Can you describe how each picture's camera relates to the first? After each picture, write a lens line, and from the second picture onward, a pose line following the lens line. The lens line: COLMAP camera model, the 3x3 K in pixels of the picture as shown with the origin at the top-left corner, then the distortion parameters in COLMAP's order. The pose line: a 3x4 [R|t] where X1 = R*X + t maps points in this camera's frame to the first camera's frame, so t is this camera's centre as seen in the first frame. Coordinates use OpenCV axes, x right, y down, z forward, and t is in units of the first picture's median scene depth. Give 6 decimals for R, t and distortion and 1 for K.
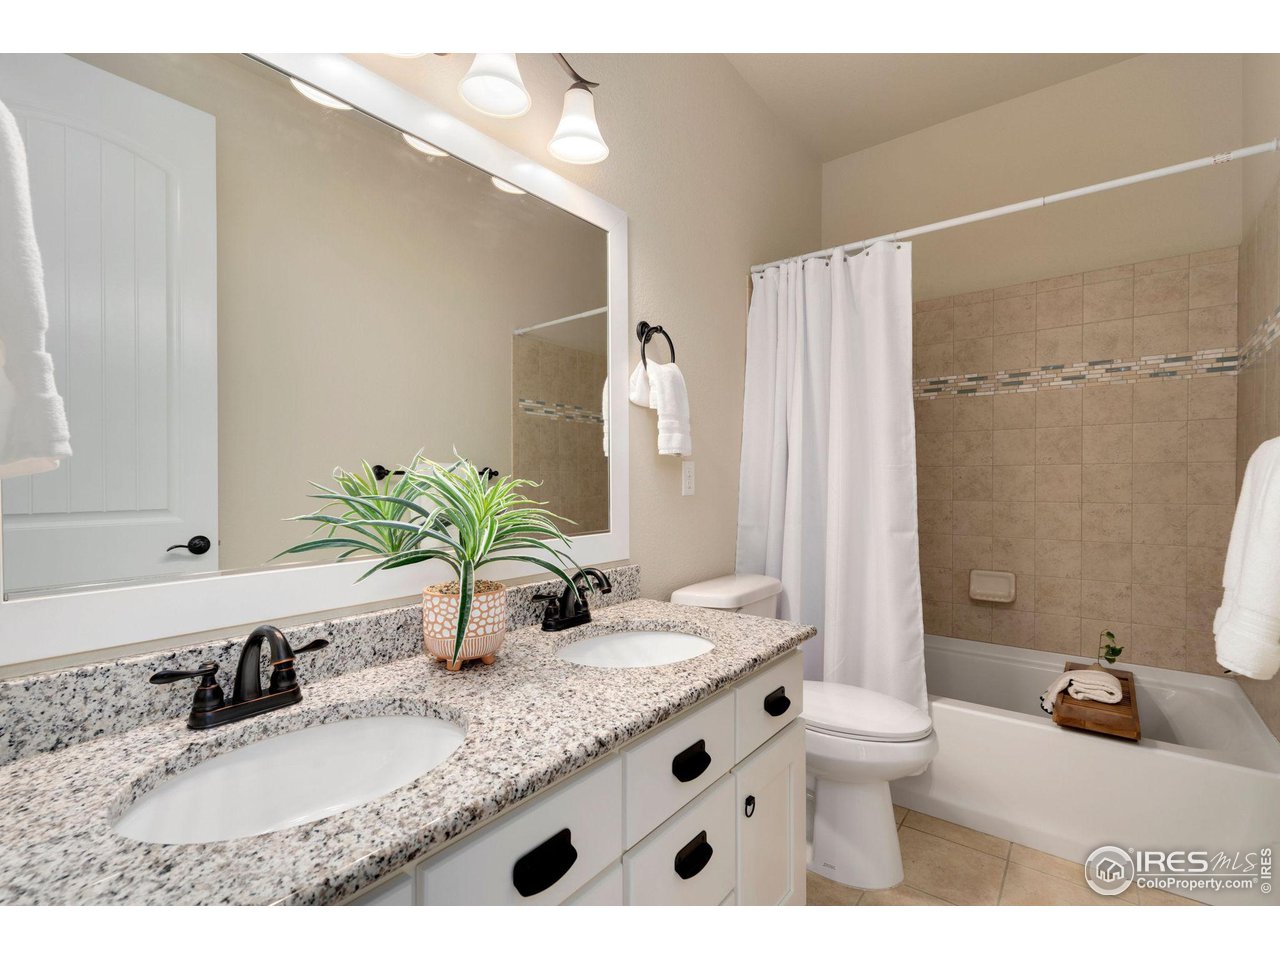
lens RADIAL K [[585.8, 0, 634.2], [0, 585.8, 482.3], [0, 0, 1]] dist [0.000335, 0.000381]
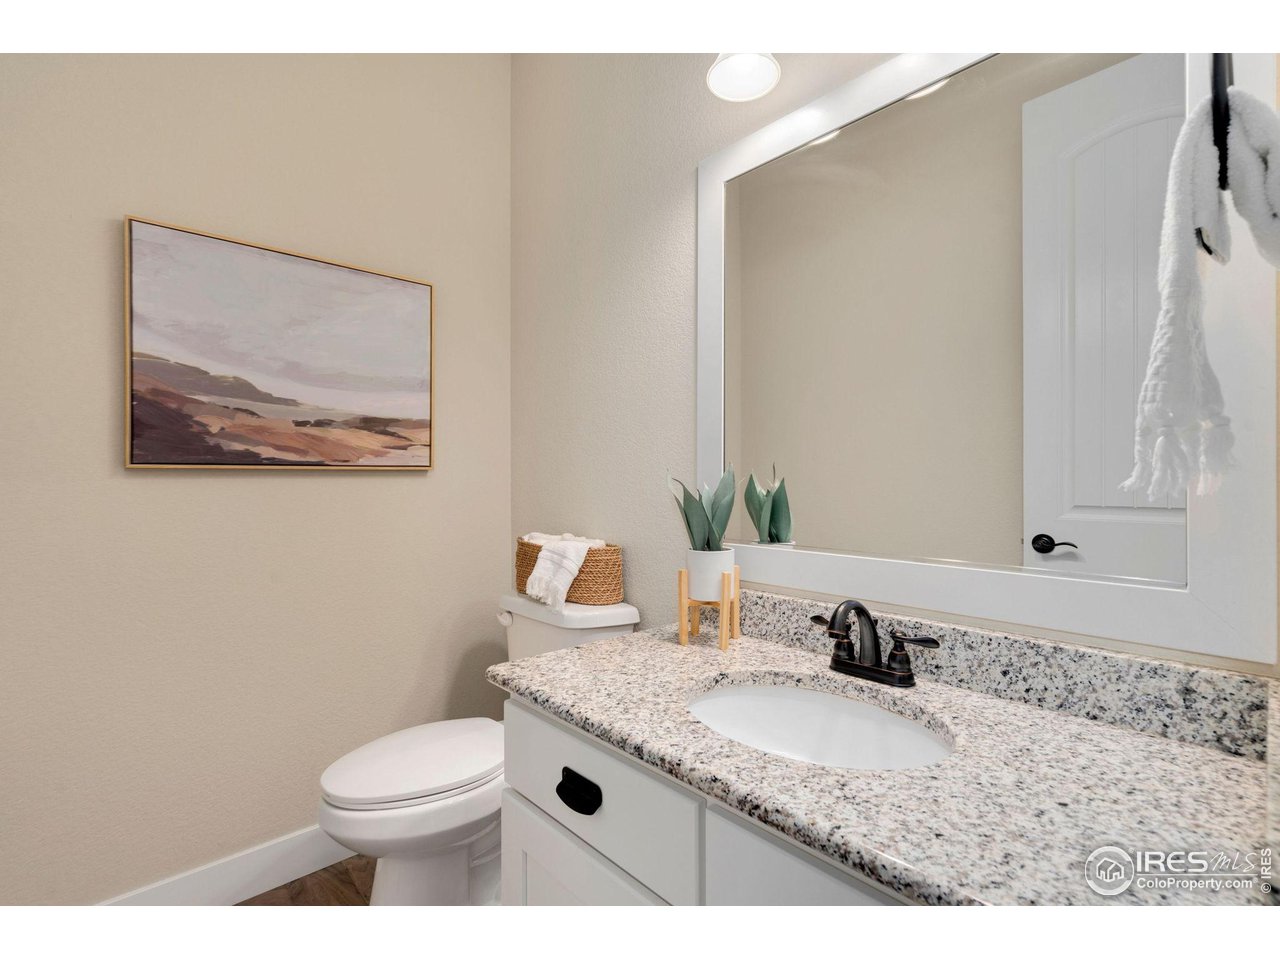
lens RADIAL K [[585.8, 0, 634.2], [0, 585.8, 482.3], [0, 0, 1]] dist [0.000335, 0.000381]
pose [[-0.148571, 0.008449, -0.988866, 0.574553], [-0.000047, 0.999963, 0.008550, -0.005819], [0.988902, 0.001316, -0.148565, 0.713512]]
